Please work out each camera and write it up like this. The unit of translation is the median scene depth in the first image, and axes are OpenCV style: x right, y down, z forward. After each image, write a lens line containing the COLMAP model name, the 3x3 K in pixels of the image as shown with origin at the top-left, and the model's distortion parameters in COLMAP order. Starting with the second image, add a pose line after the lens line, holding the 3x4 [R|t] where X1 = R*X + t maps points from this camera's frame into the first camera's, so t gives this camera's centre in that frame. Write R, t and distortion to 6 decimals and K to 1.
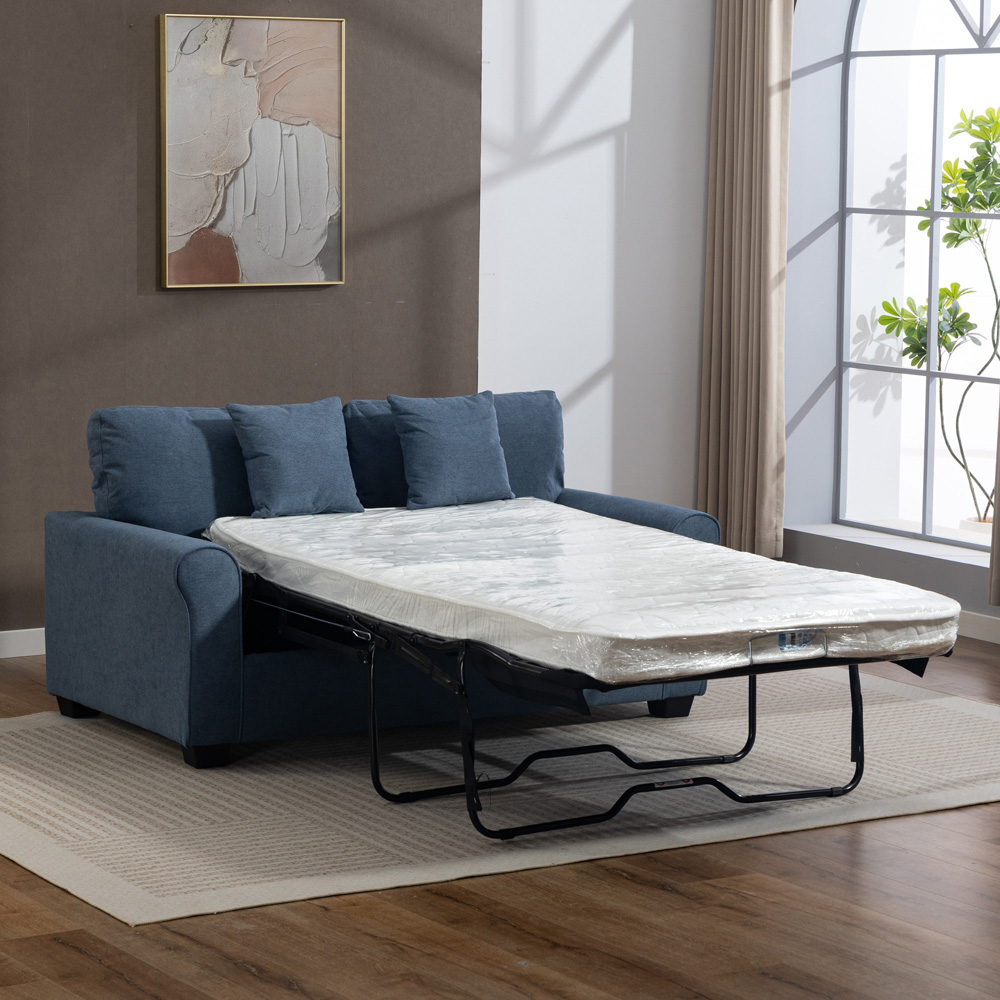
lens RADIAL K [[3060.2, 0, 500.0], [0, 3060.2, 500.0], [0, 0, 1]] dist [-0.017227, -0.241488]
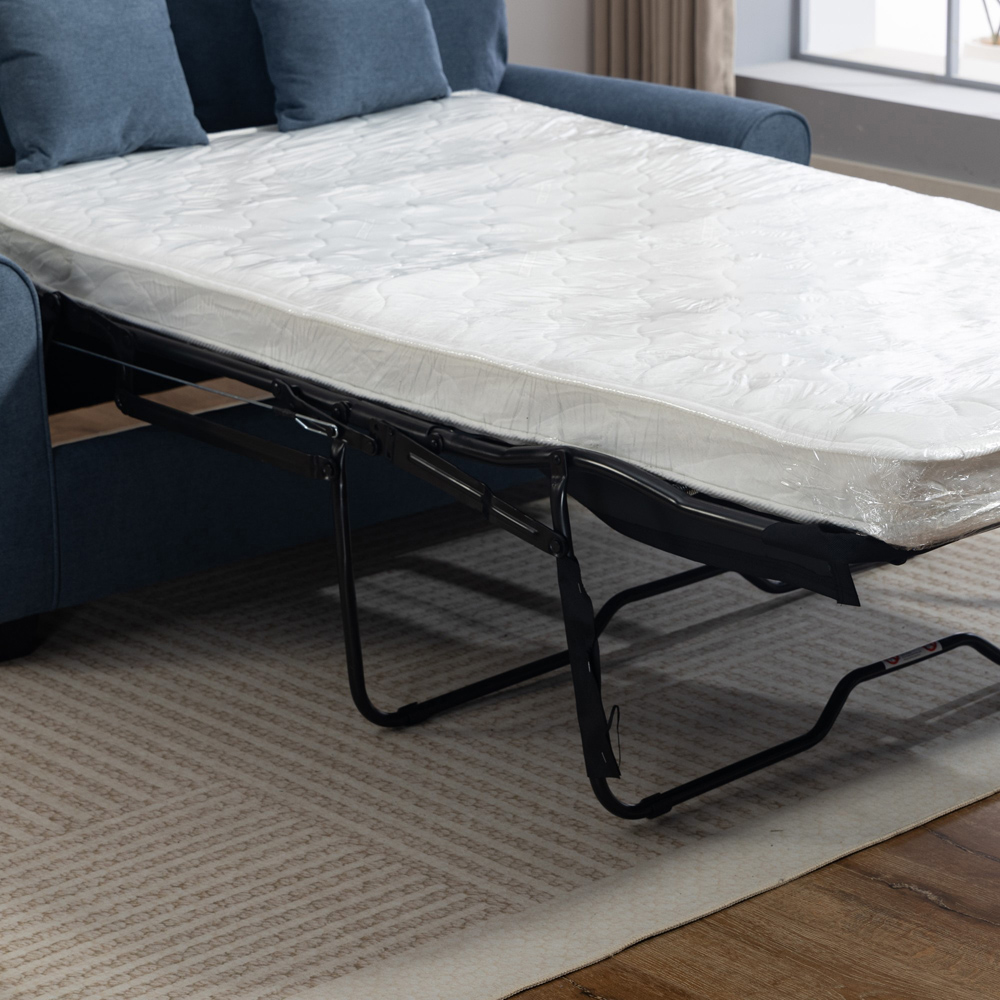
lens RADIAL K [[3272.8, 0, 798.9], [0, 3272.8, 485.3], [0, 0, 1]] dist [-0.012674, 0.167114]
pose [[0.968822, -0.079992, 0.234491, -0.085114], [0.038121, 0.983304, 0.177934, -0.036827], [-0.244809, -0.163447, 0.955695, 0.391805]]
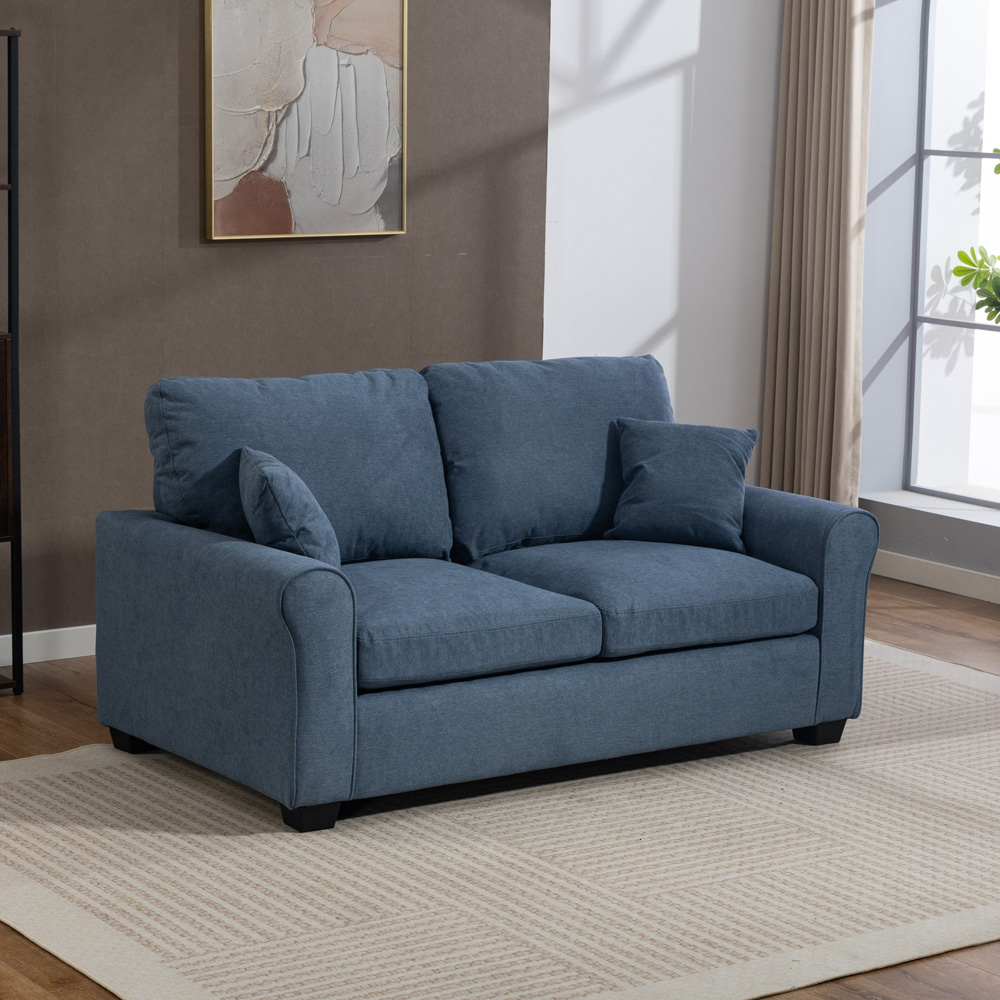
lens RADIAL K [[2681.3, 0, 500.0], [0, 2681.3, 500.0], [0, 0, 1]] dist [0.044321, -0.787149]
pose [[0.998126, -0.001209, 0.061172, -0.082972], [-0.001351, 0.999126, 0.041786, -0.030451], [-0.061169, -0.041790, 0.997252, 0.253842]]
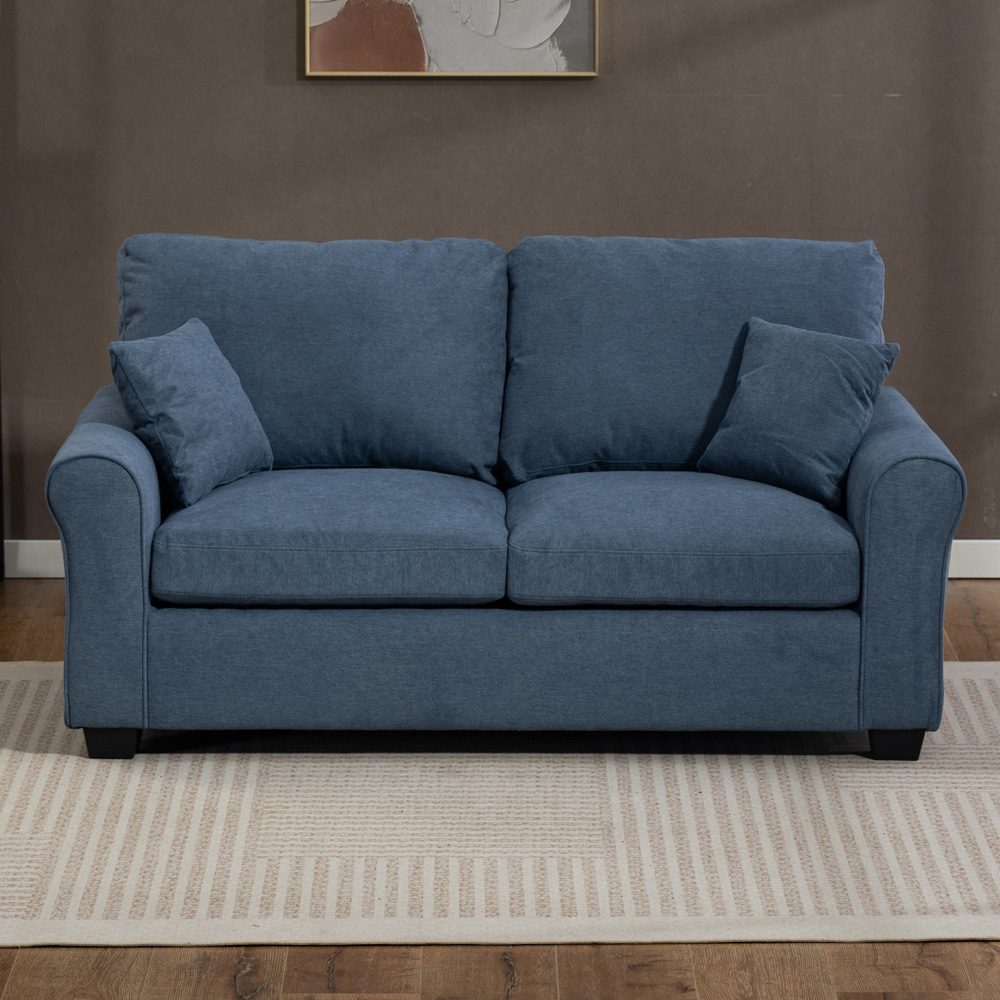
lens RADIAL K [[4975.2, 0, 534.8], [0, 4975.2, 292.2], [0, 0, 1]] dist [0.072131, -1.538593]
pose [[0.855426, 0.059964, -0.514443, 0.548219], [-0.054591, 0.998181, 0.025574, -0.054154], [0.515041, 0.006207, 0.857143, 0.038633]]
